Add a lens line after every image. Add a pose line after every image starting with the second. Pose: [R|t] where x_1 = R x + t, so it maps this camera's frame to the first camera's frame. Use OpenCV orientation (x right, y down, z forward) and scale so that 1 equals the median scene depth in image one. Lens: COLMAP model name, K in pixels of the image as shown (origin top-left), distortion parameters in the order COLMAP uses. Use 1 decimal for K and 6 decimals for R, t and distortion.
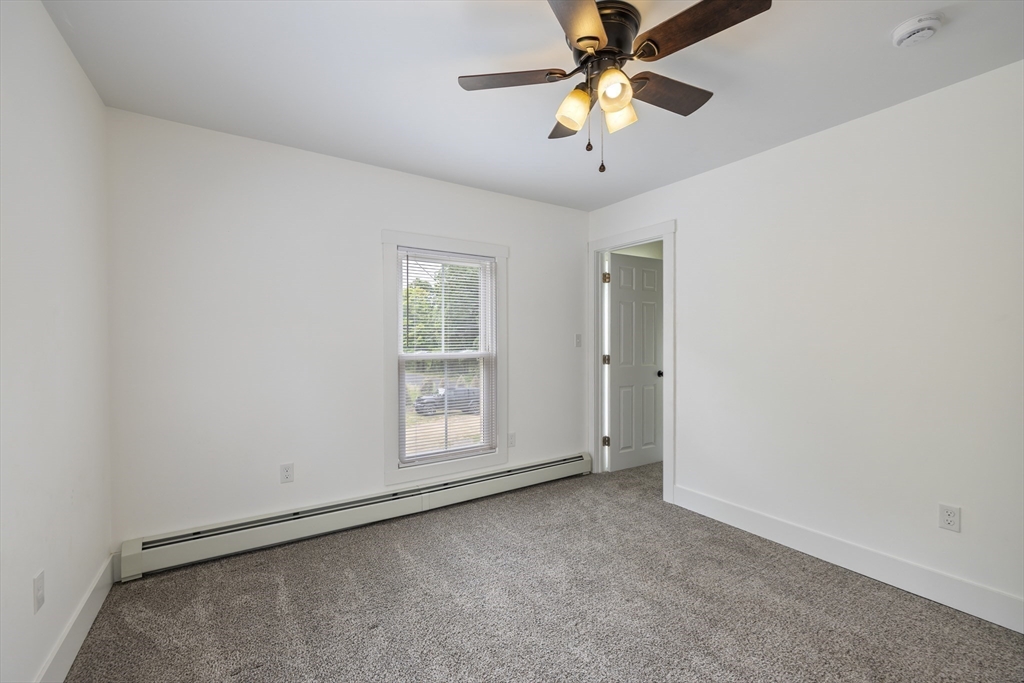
lens RADIAL K [[428.8, 0, 511.1], [0, 428.8, 338.1], [0, 0, 1]] dist [-0.002967, -0.000861]
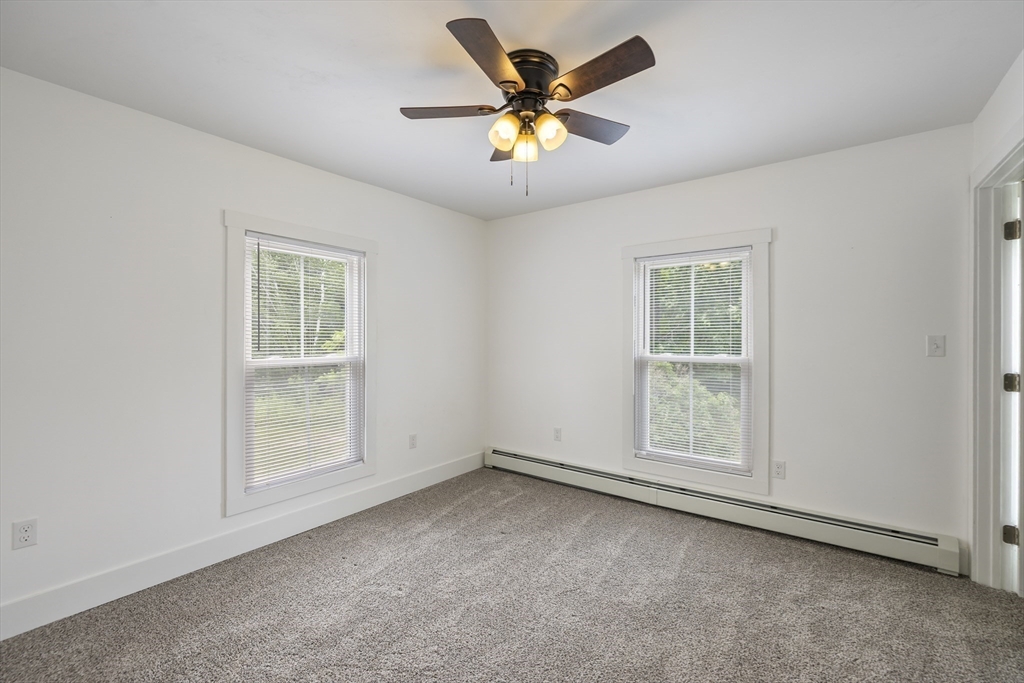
lens RADIAL K [[428.8, 0, 517.3], [0, 428.8, 339.9], [0, 0, 1]] dist [-0.002967, -0.000861]
pose [[0.352730, -0.000147, -0.935725, 0.622639], [-0.005632, 0.999982, -0.002280, 0.002047], [0.935708, 0.006074, 0.352723, 0.291903]]
